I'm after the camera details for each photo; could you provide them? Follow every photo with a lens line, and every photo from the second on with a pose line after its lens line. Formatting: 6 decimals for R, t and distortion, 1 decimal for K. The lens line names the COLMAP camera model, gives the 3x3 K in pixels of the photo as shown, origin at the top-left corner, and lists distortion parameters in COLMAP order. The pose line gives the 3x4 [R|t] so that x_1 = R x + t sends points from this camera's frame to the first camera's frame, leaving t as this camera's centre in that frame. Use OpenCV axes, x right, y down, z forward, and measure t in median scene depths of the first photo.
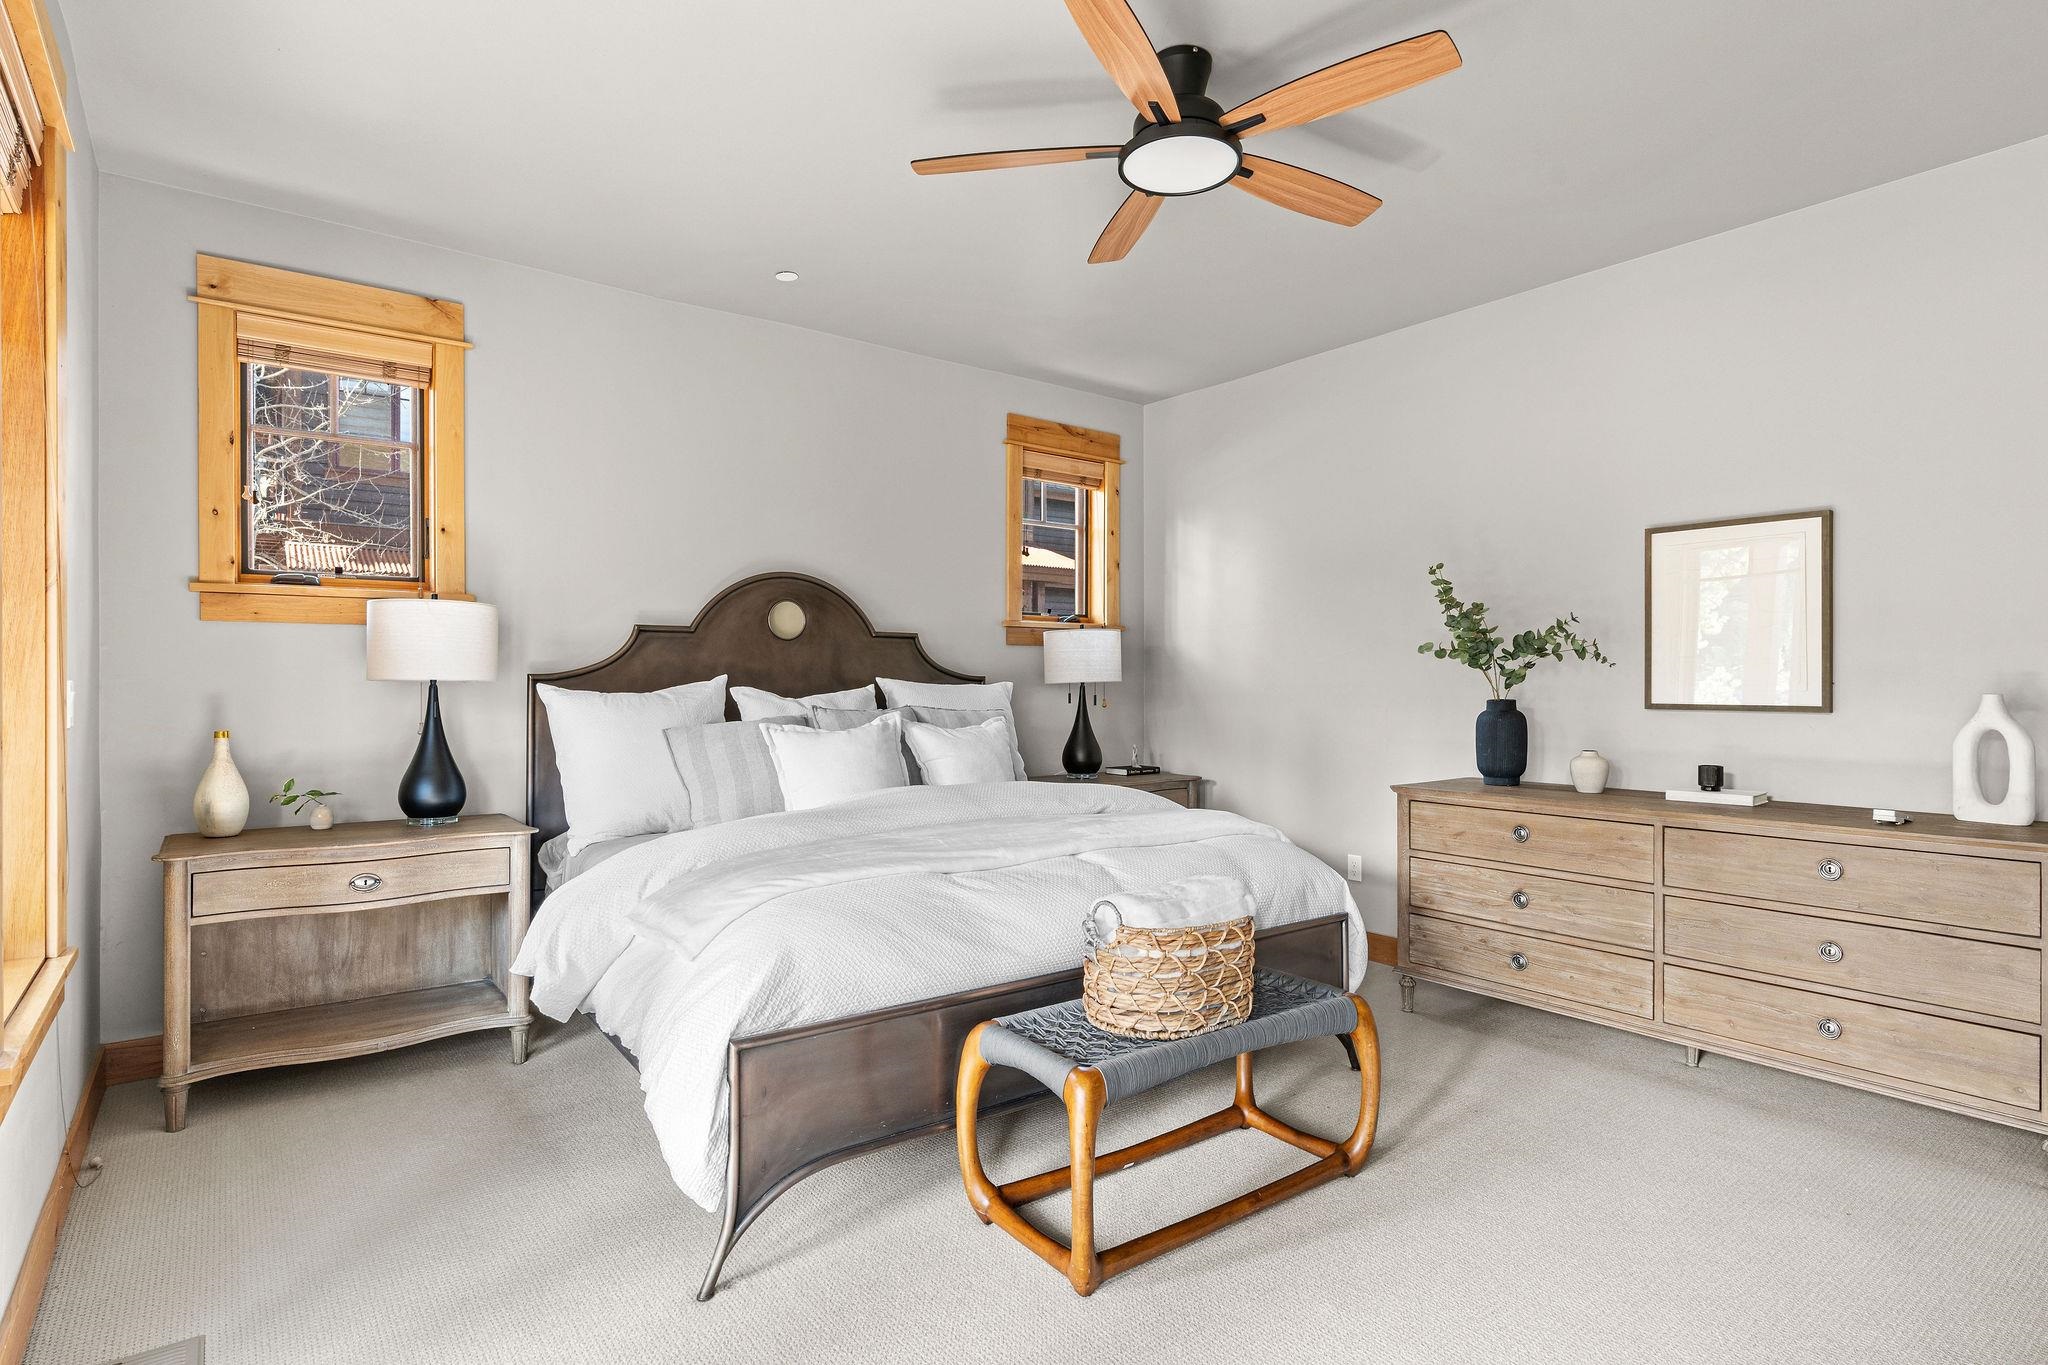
lens RADIAL K [[1056.0, 0, 1034.1], [0, 1056.0, 688.4], [0, 0, 1]] dist [-0.001832, 0.000455]
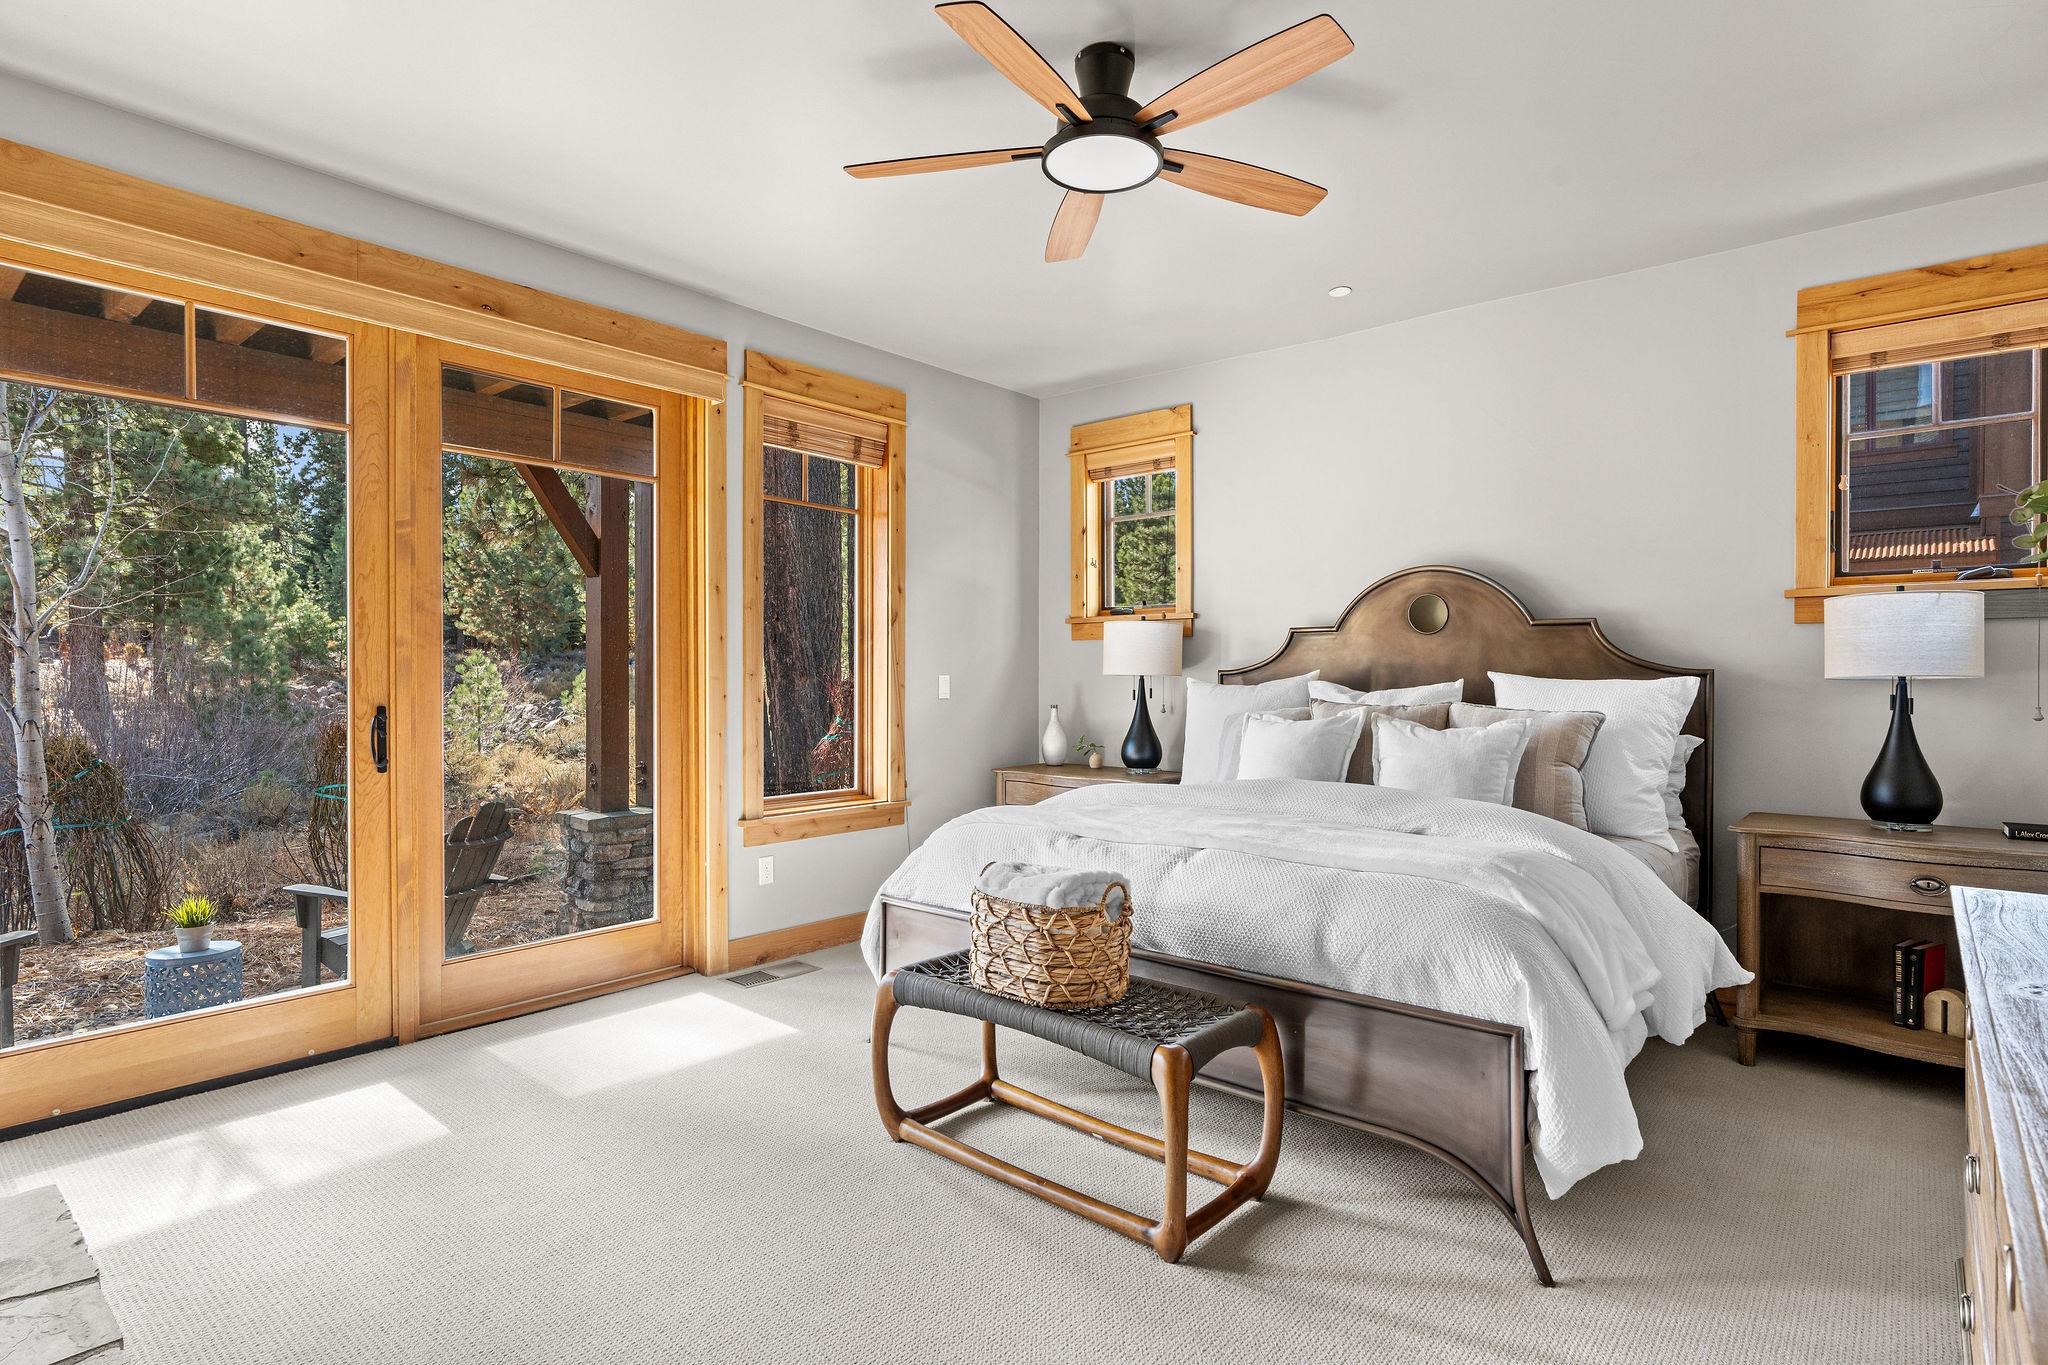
lens RADIAL K [[1056.0, 0, 1035.4], [0, 1056.0, 676.3], [0, 0, 1]] dist [-0.001832, 0.000455]
pose [[0.217864, -0.001624, -0.975978, 0.760640], [-0.006773, 0.999972, -0.003176, 0.000155], [0.975956, 0.007302, 0.217847, 0.497067]]
